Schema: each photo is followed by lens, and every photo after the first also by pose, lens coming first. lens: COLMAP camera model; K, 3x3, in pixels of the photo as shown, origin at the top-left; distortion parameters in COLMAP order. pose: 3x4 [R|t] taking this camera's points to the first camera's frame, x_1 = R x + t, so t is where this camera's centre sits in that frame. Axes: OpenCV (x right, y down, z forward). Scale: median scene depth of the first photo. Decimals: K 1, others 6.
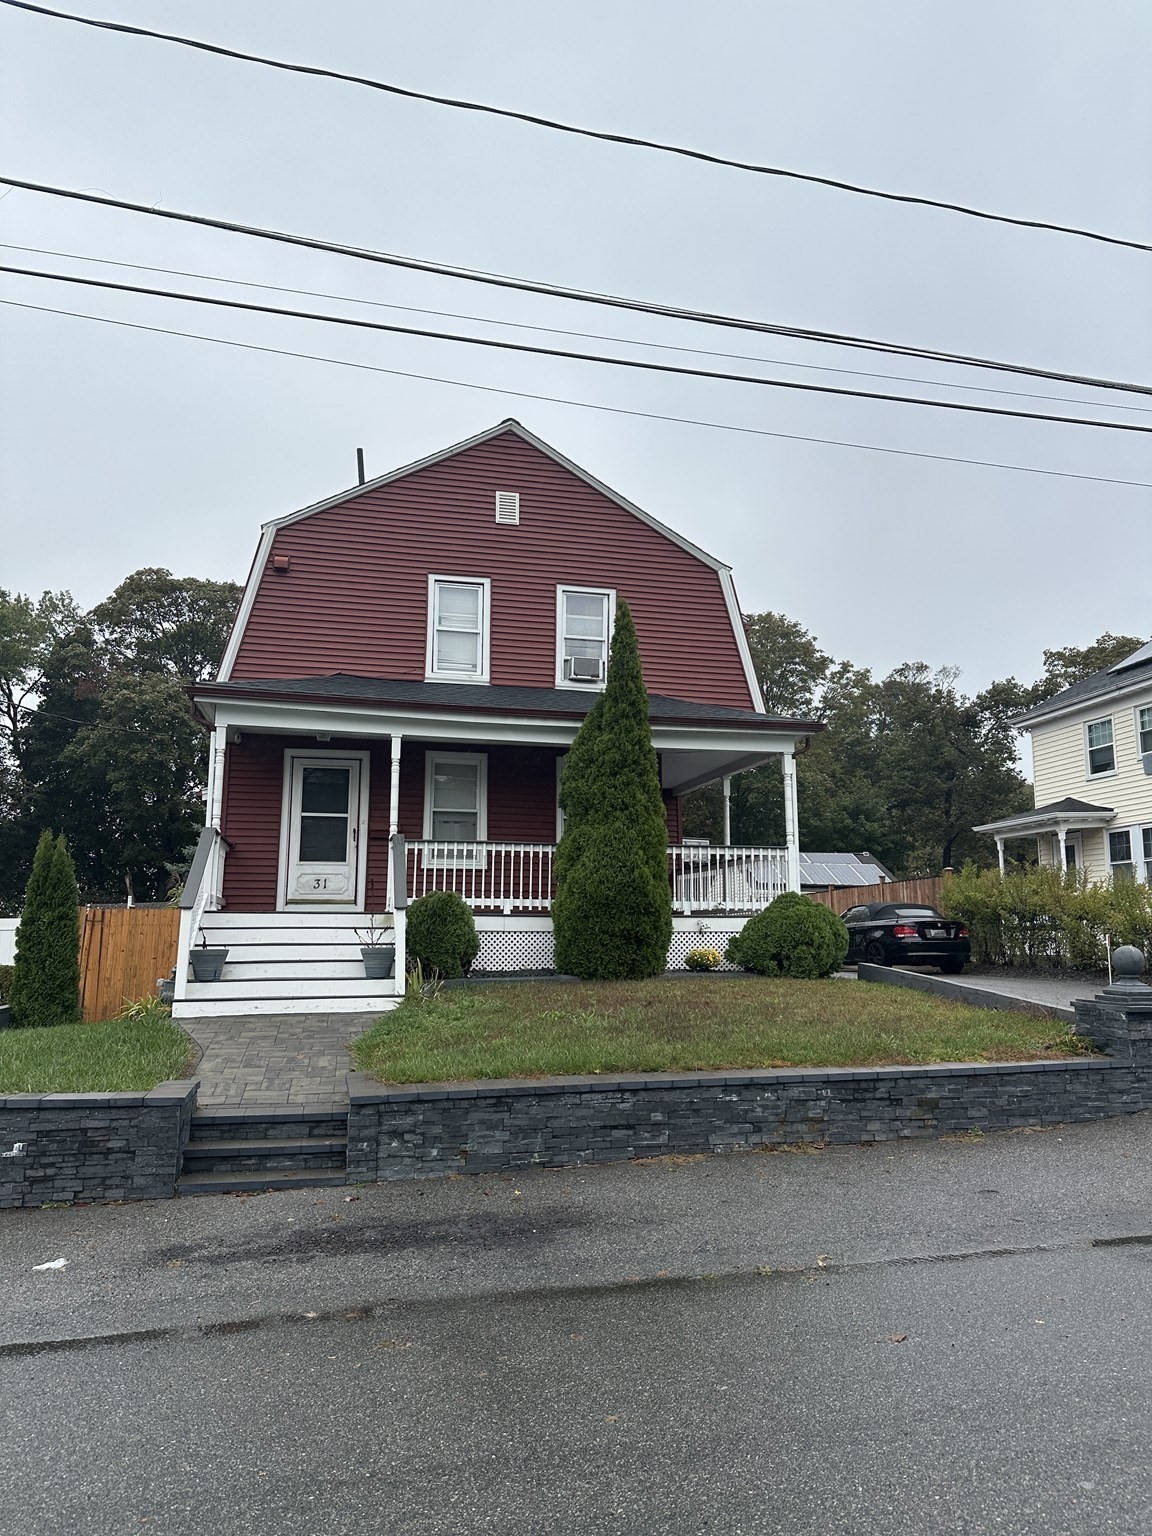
lens RADIAL K [[1026.7, 0, 576.0], [0, 1026.7, 768.0], [0, 0, 1]] dist [0.168059, -0.099191]
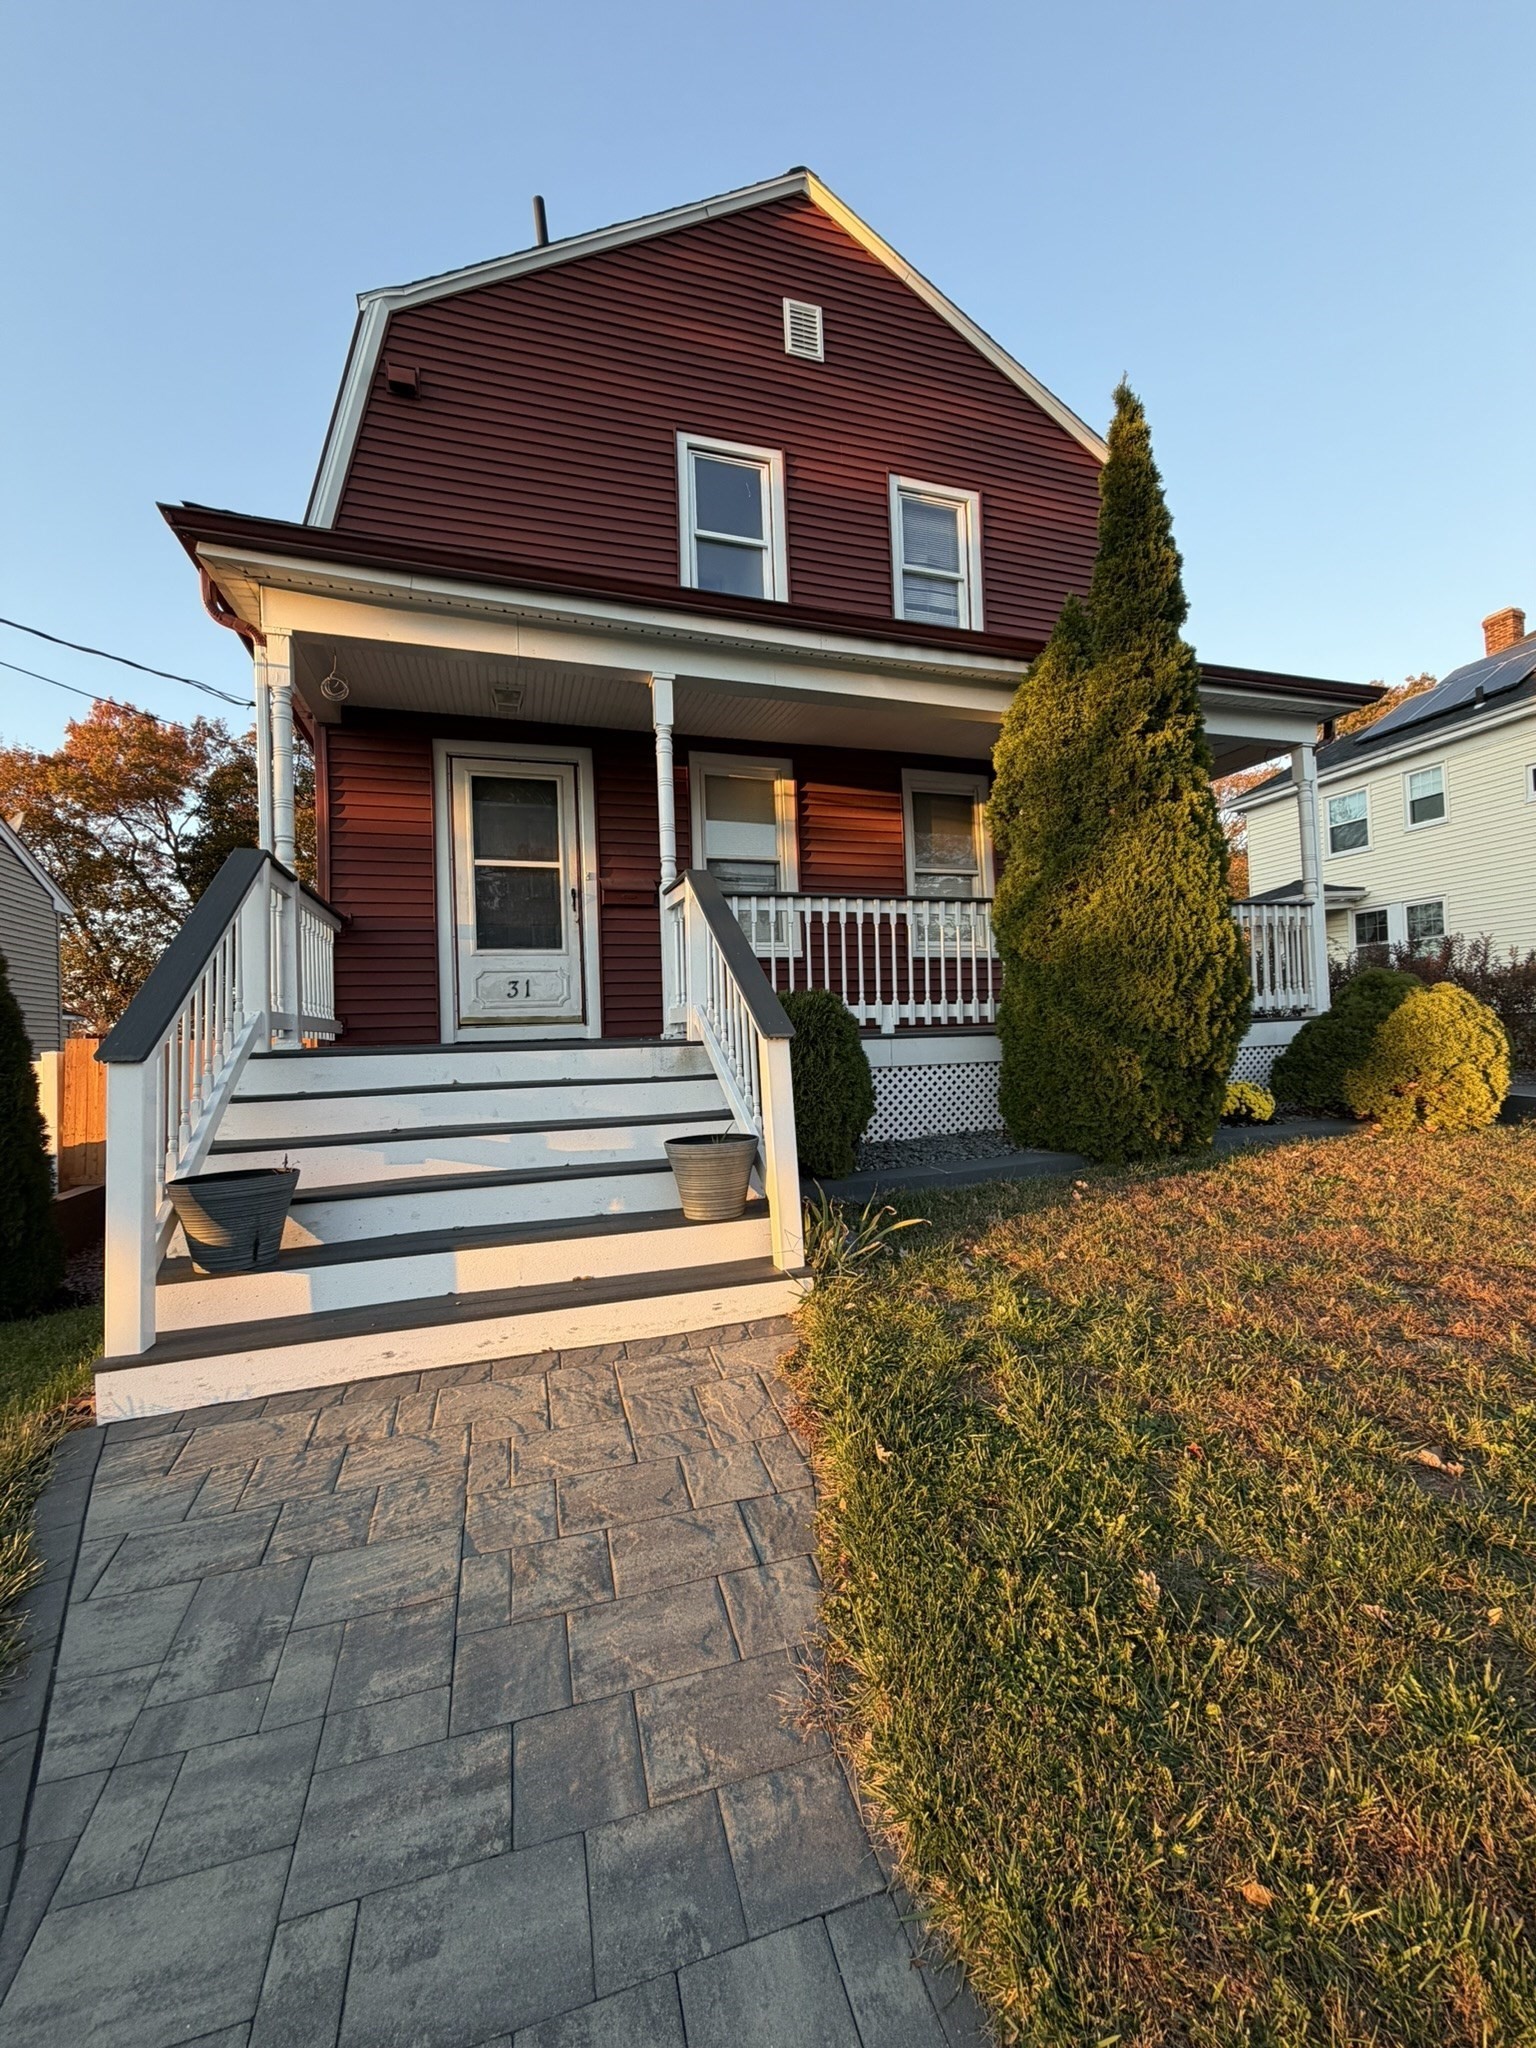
lens RADIAL K [[811.6, 0, 767.5], [0, 811.6, 1015.9], [0, 0, 1]] dist [-0.000563, -0.000030]
pose [[0.995494, -0.036452, 0.087540, -0.152306], [0.024315, 0.990423, 0.135906, 0.070087], [-0.091656, -0.133165, 0.986847, 0.557878]]
